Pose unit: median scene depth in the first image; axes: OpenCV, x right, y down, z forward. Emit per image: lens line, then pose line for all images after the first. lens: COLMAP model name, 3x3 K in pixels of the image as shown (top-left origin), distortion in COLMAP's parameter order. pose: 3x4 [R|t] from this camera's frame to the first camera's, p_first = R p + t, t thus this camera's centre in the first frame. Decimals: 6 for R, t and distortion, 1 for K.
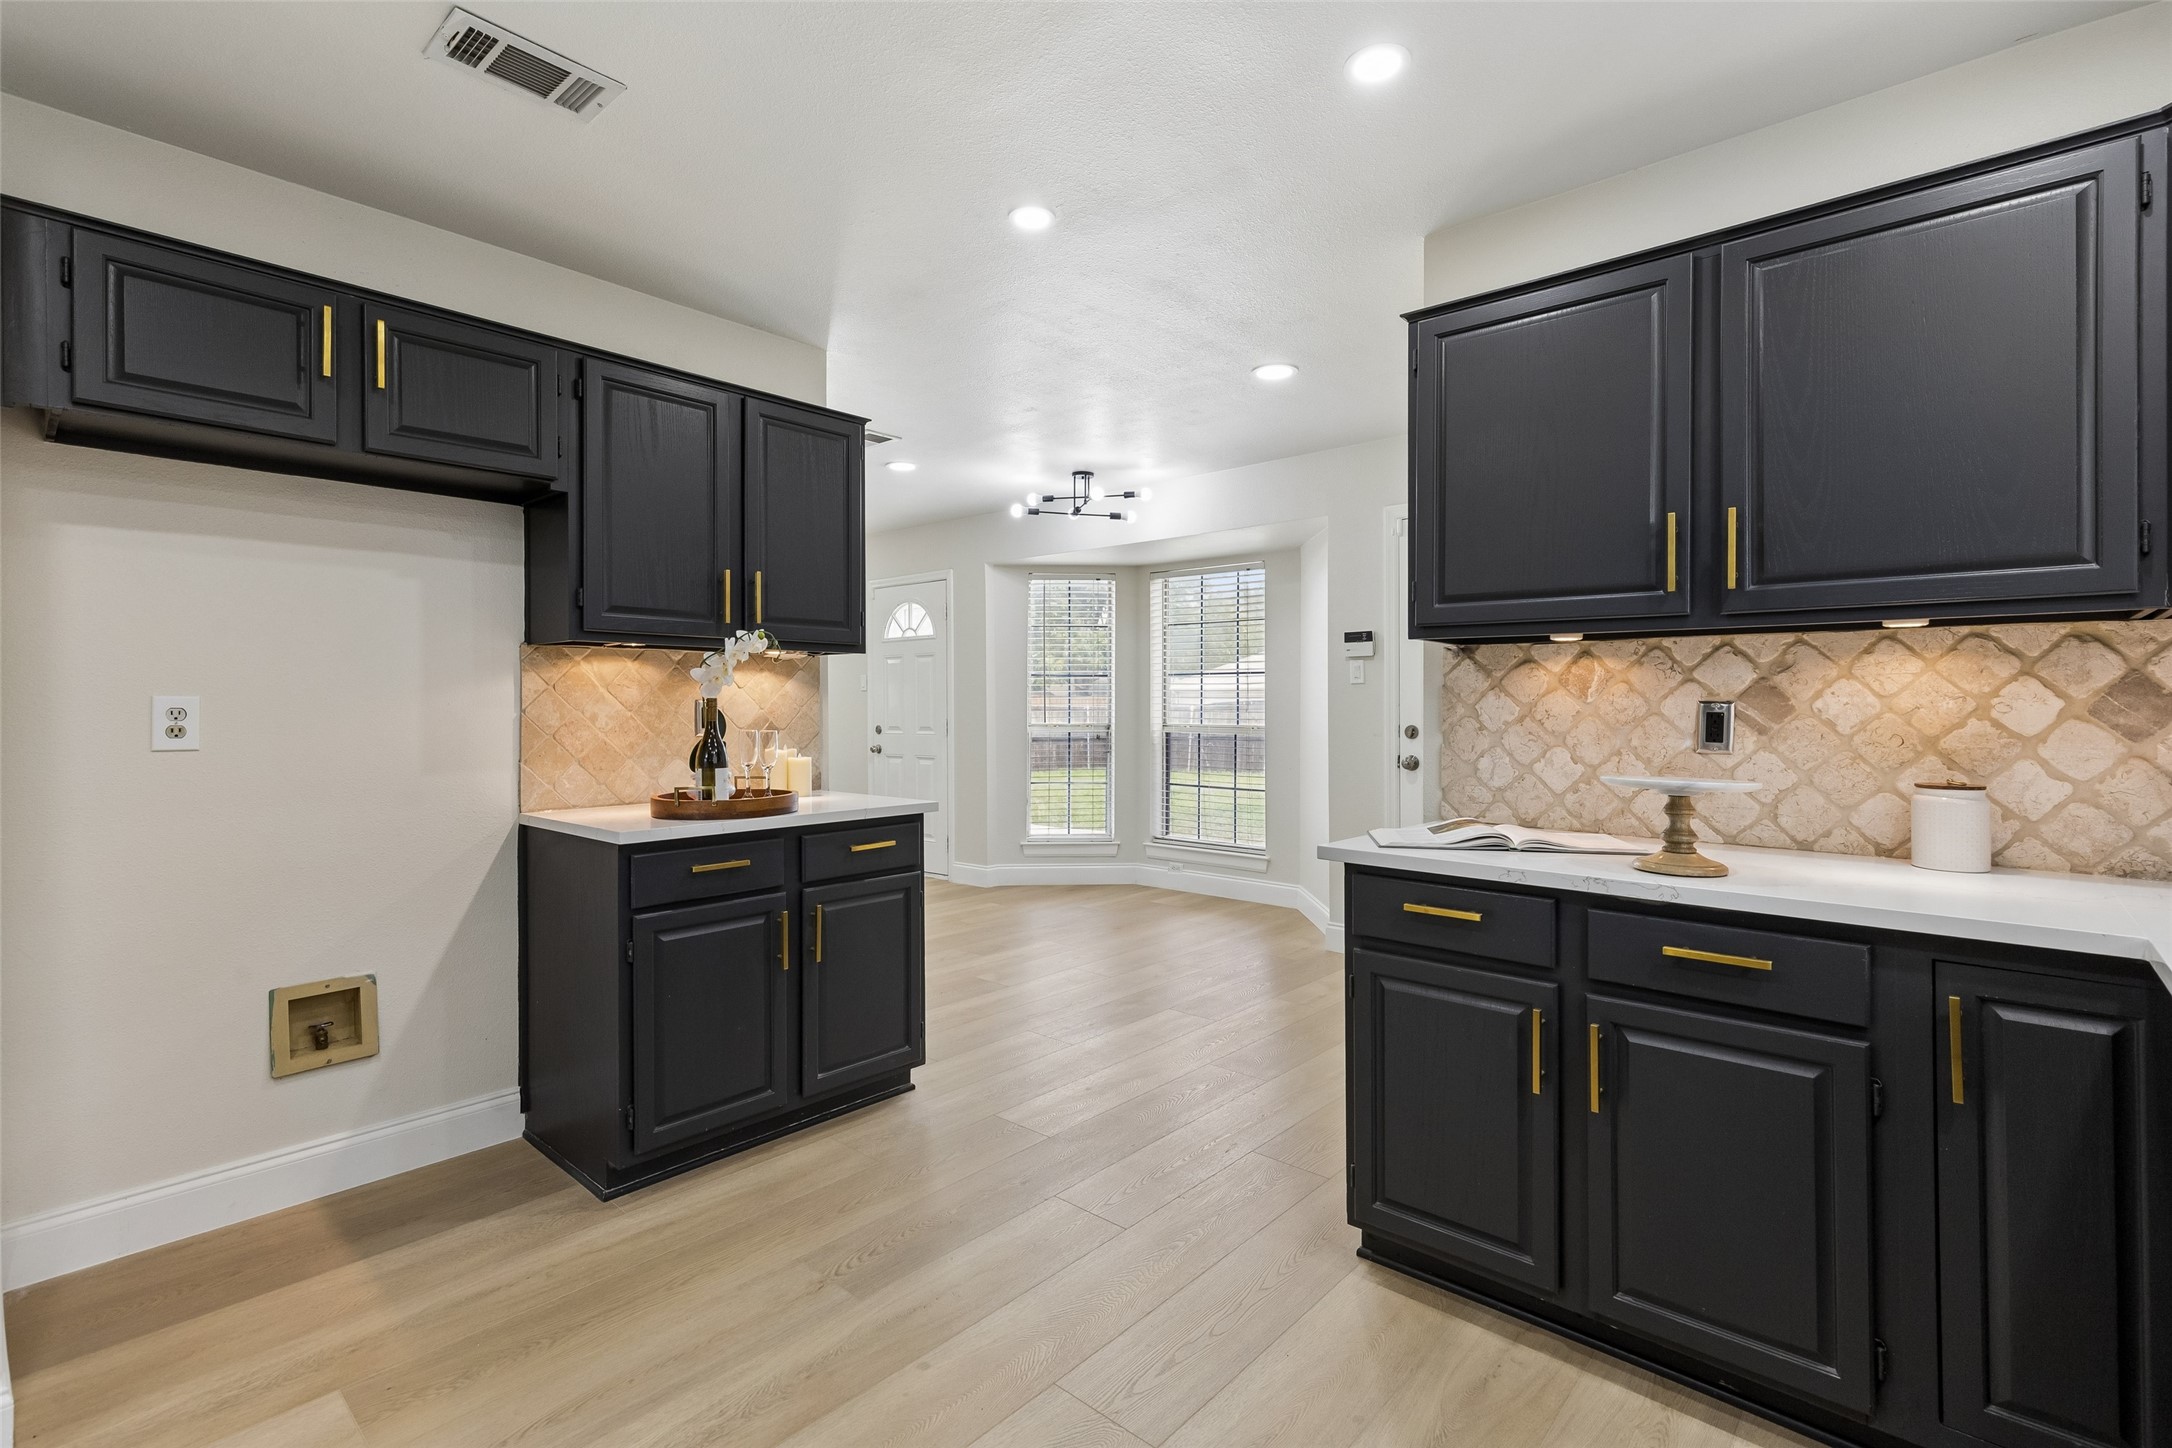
lens RADIAL K [[994.0, 0, 1089.5], [0, 994.0, 707.0], [0, 0, 1]] dist [0.018329, -0.000323]
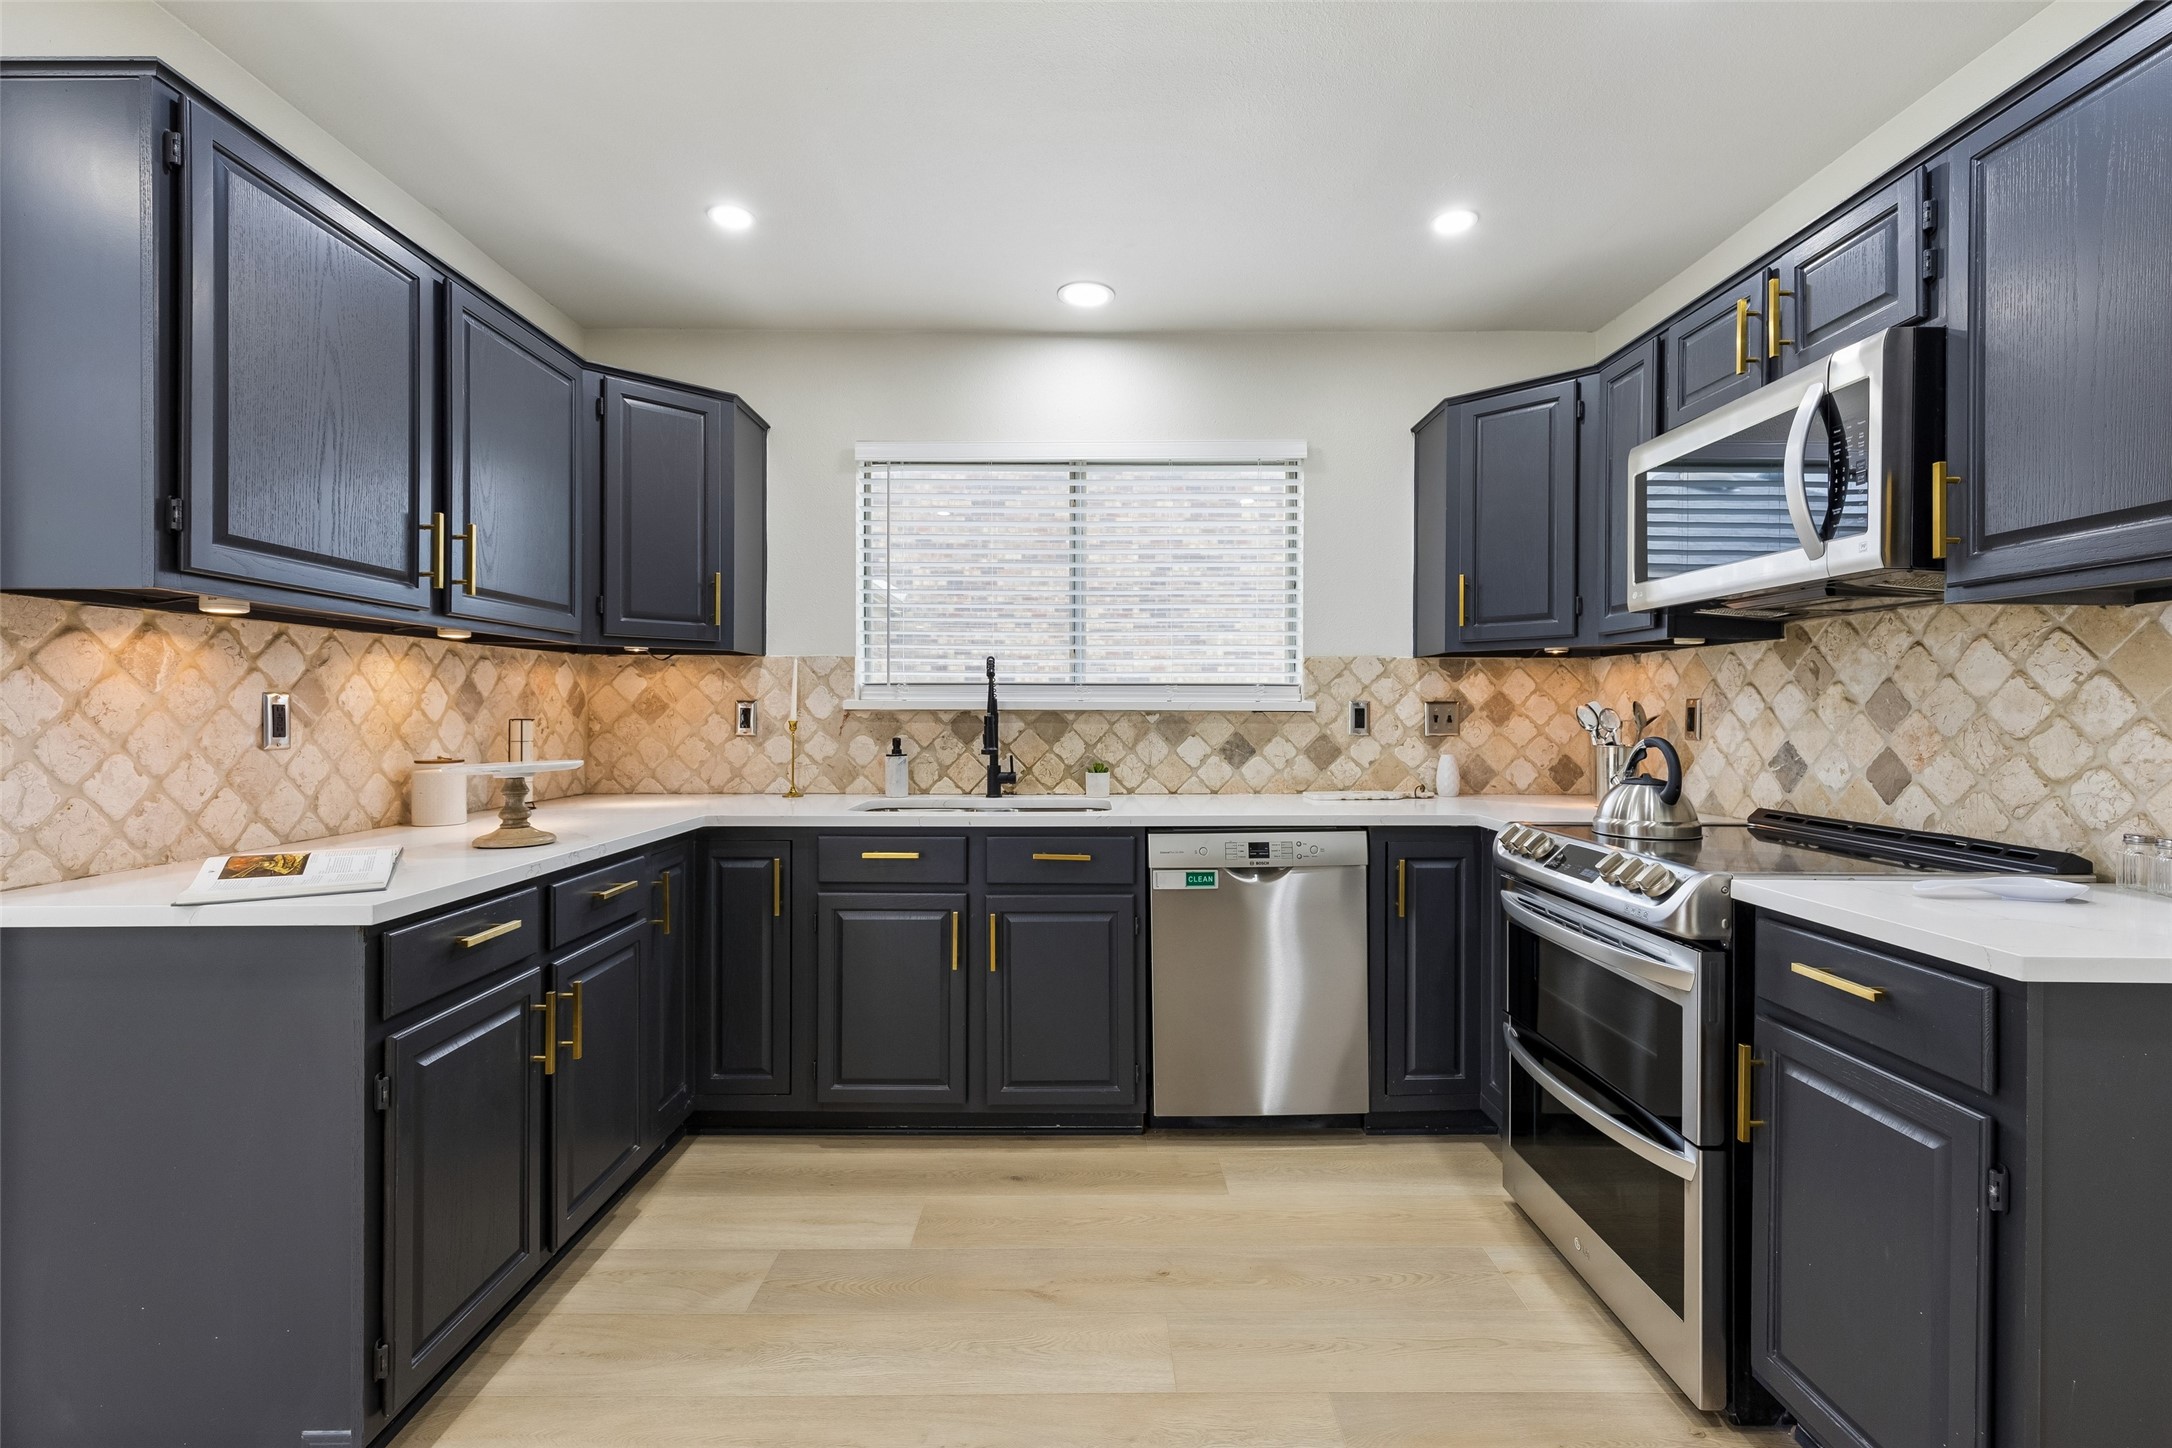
lens RADIAL K [[994.0, 0, 1088.5], [0, 994.0, 712.6], [0, 0, 1]] dist [0.018329, -0.000323]
pose [[-0.664808, -0.005335, 0.746995, -0.560851], [0.000136, 0.999974, 0.007263, 0.005657], [-0.747014, 0.004930, -0.664790, 1.032472]]
